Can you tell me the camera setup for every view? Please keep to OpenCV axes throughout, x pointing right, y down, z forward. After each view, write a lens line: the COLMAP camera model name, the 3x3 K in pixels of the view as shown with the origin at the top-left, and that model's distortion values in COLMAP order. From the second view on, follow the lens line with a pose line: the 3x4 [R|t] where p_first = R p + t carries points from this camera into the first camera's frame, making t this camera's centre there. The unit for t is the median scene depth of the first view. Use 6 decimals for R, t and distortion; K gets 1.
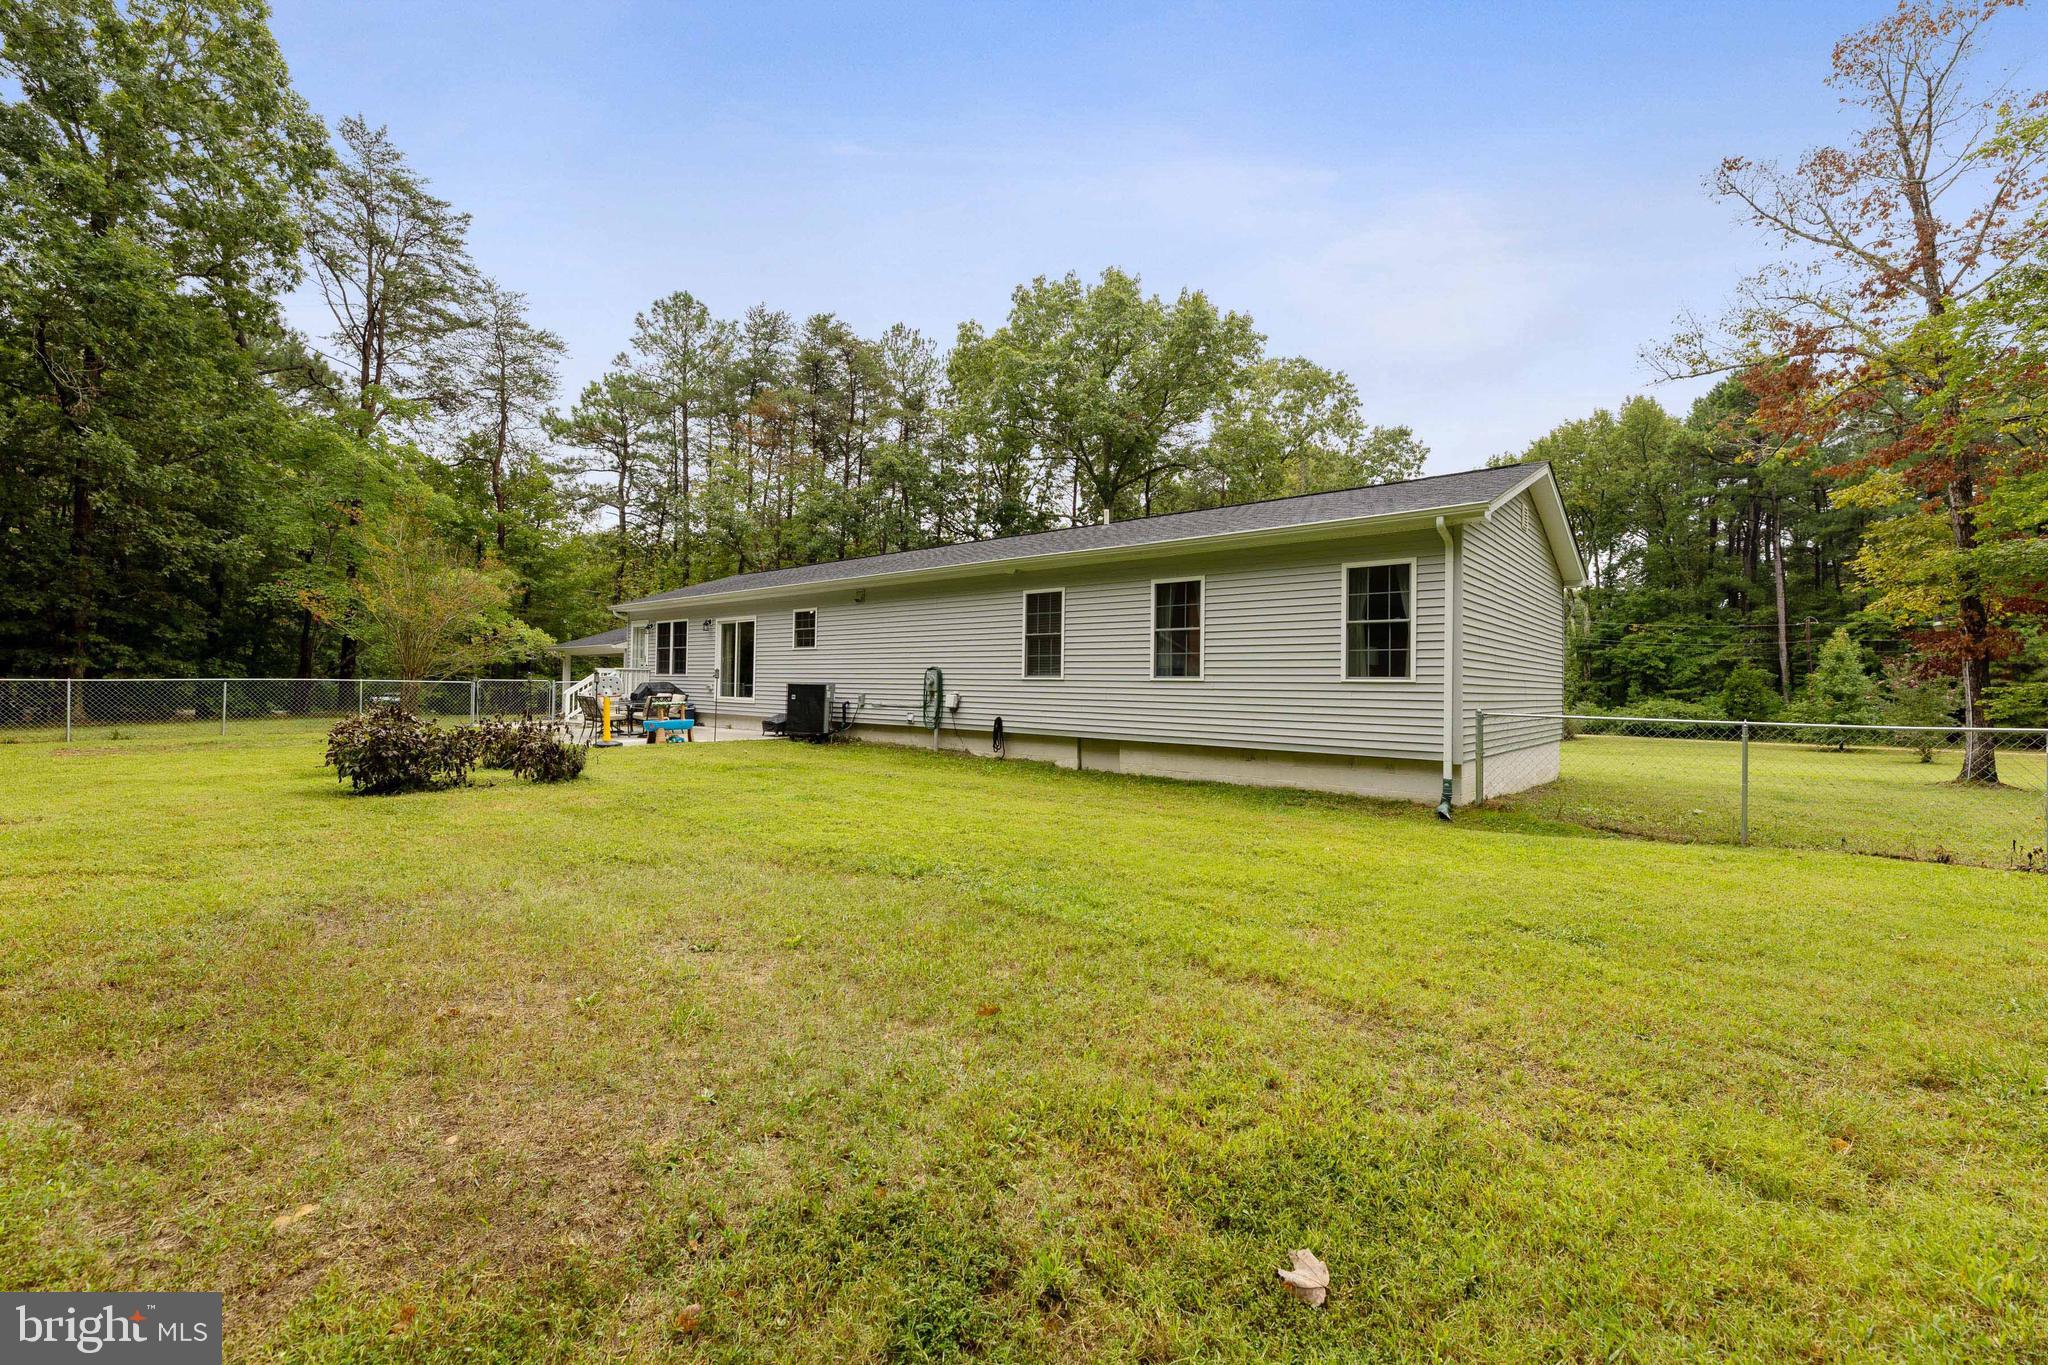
lens RADIAL K [[812.2, 0, 1021.4], [0, 812.2, 681.3], [0, 0, 1]] dist [-0.000291, 0.000072]
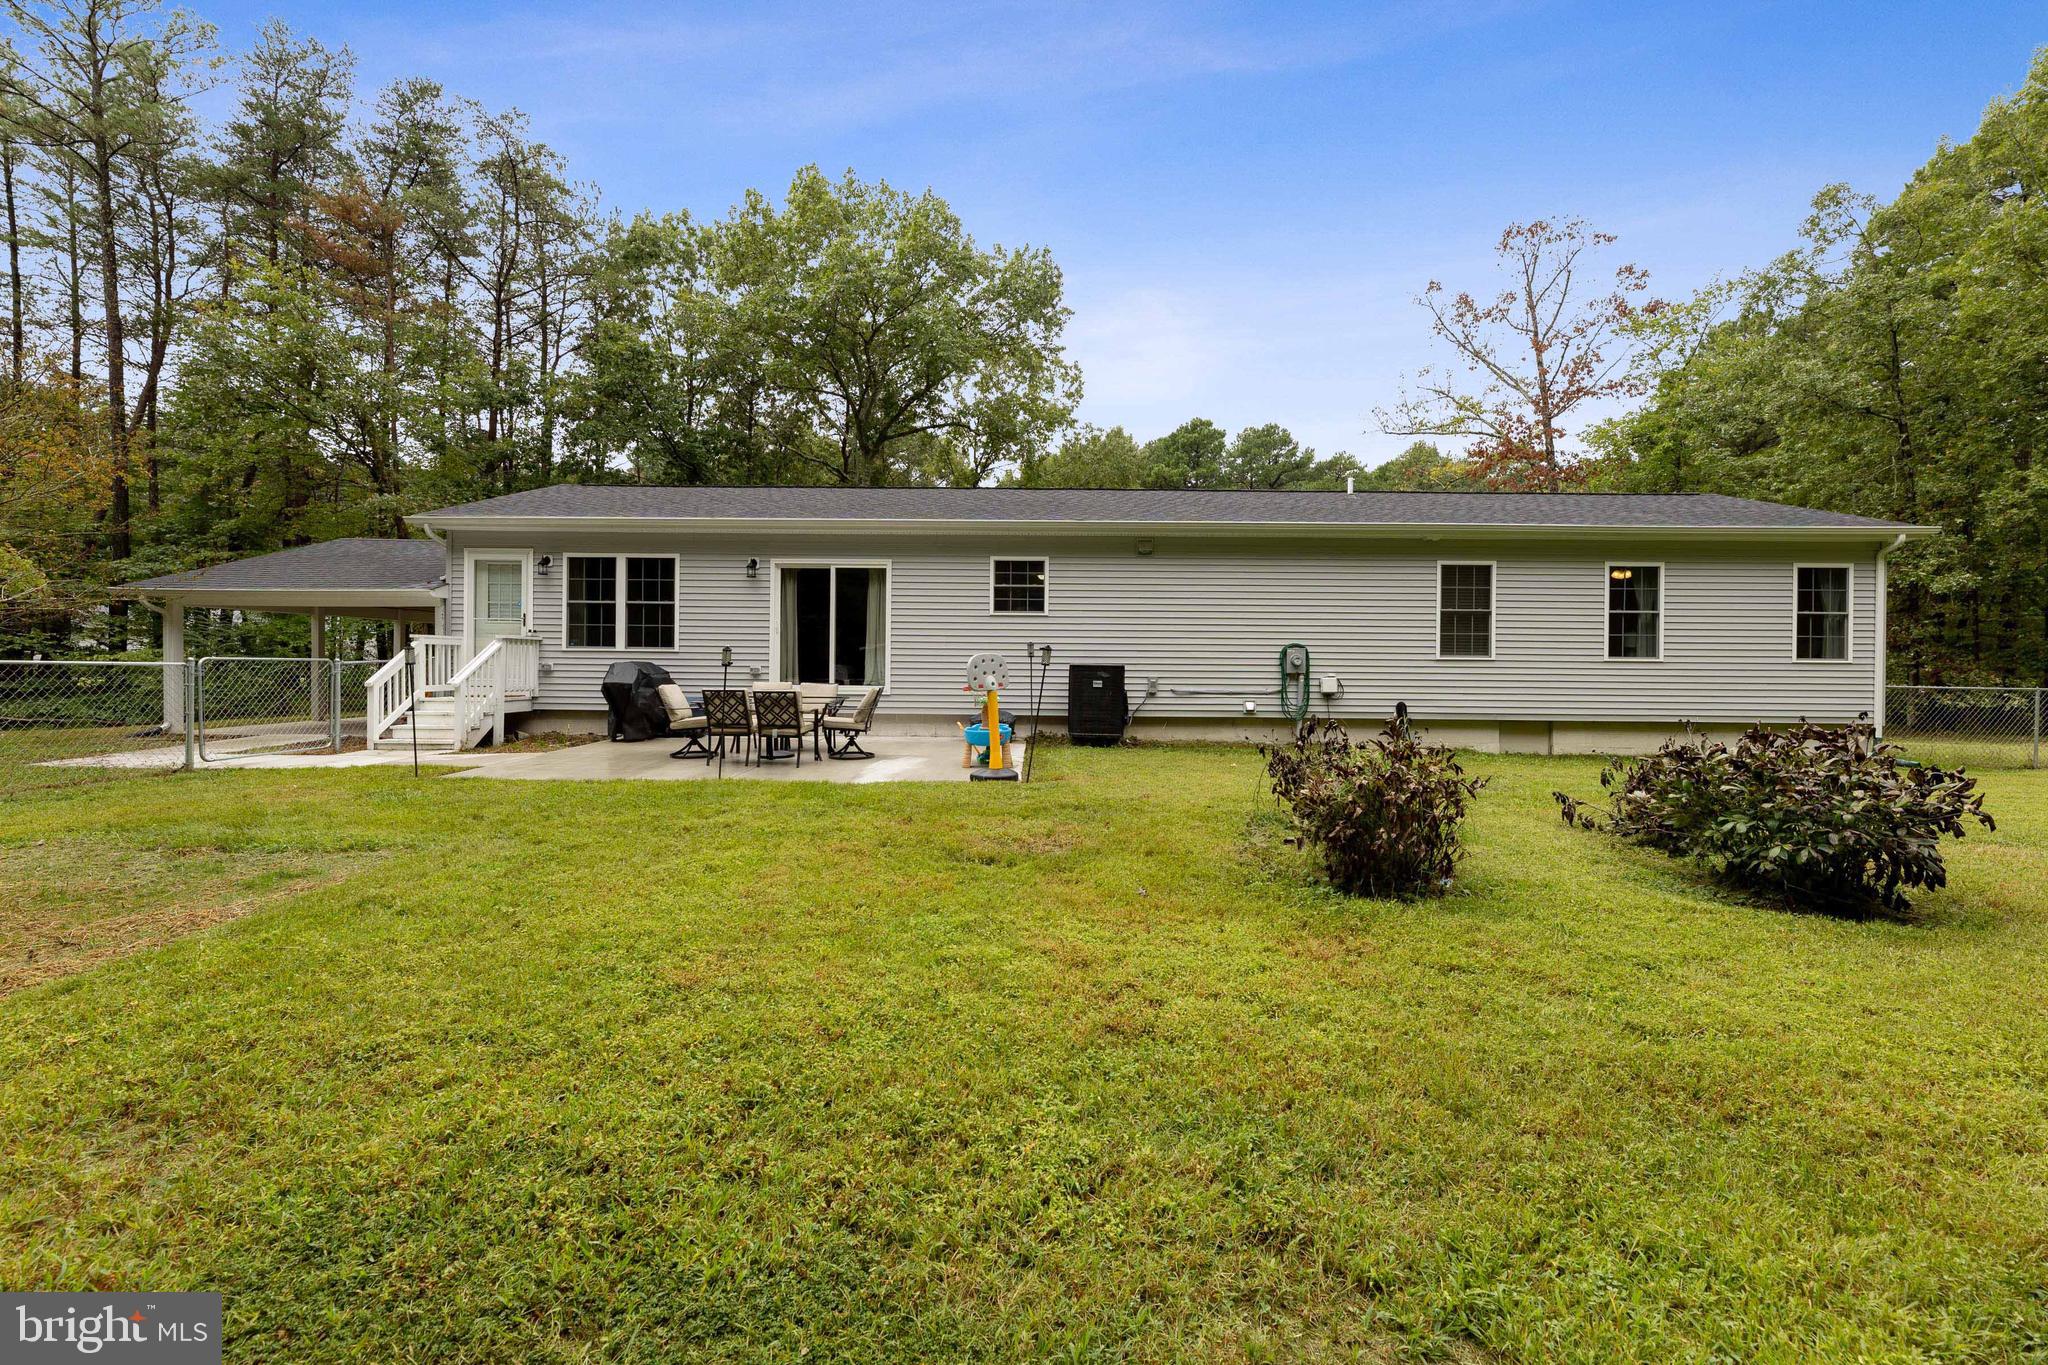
lens RADIAL K [[686.4, 0, 1024.7], [0, 686.4, 671.2], [0, 0, 1]] dist [-0.000489, 0.000020]
pose [[0.765469, -0.016385, 0.643264, -0.793180], [-0.001193, 0.999638, 0.026882, -0.008683], [-0.643471, -0.021345, 0.765173, 0.674616]]
